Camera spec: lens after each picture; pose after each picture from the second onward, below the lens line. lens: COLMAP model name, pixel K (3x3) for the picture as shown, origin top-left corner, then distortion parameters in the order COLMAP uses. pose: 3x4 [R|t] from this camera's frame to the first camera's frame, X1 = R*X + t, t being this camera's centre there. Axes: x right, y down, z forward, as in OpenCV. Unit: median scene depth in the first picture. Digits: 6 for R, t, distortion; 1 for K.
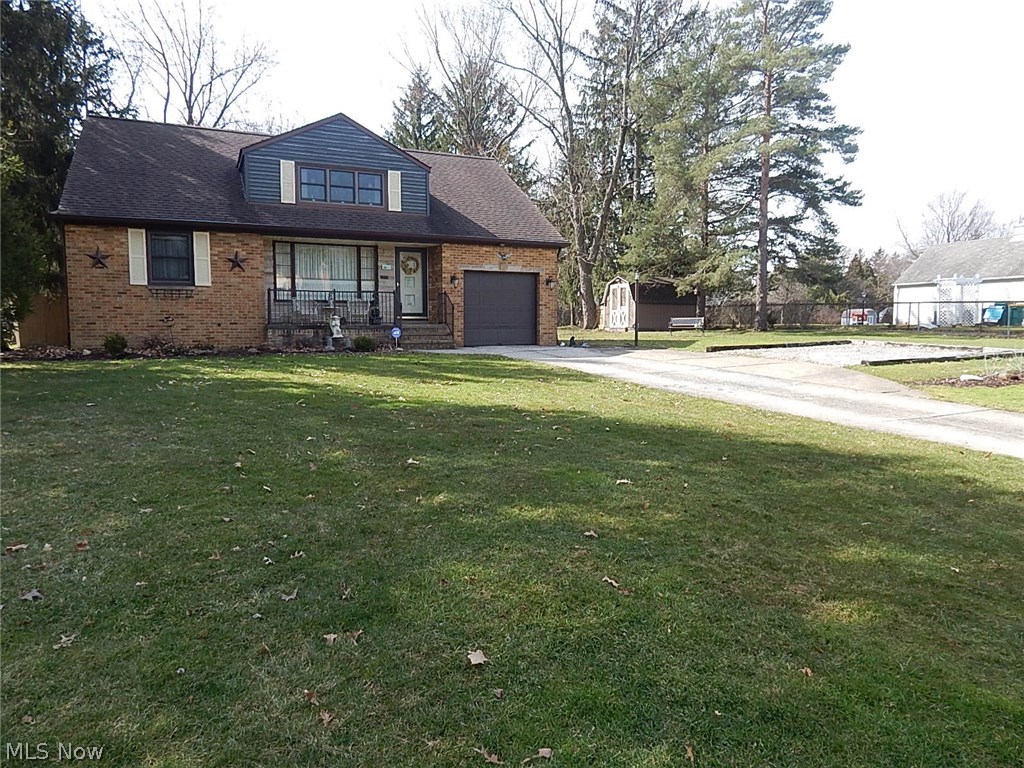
lens RADIAL K [[724.2, 0, 512.0], [0, 724.2, 384.0], [0, 0, 1]] dist [0.003469, -0.003264]
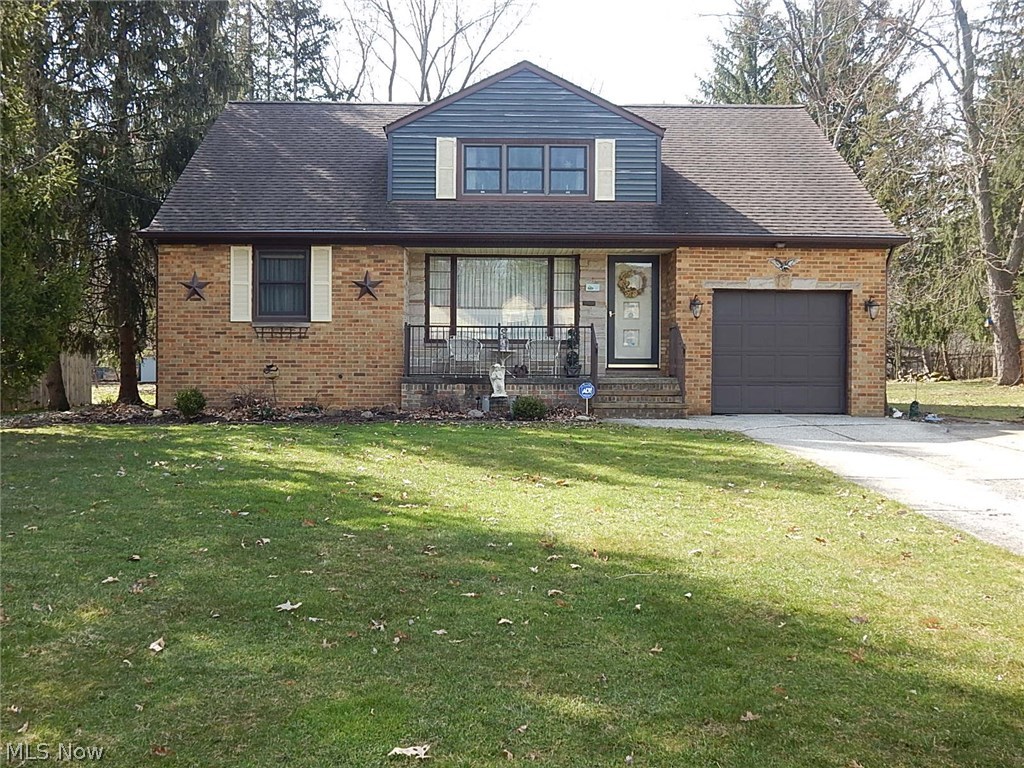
lens RADIAL K [[1066.9, 0, 512.0], [0, 1066.9, 384.0], [0, 0, 1]] dist [-0.023462, -0.010433]
pose [[0.906287, 0.011684, -0.422502, 0.168533], [-0.039803, 0.997535, -0.057793, -0.019744], [0.420785, 0.069194, 0.904518, 0.127764]]
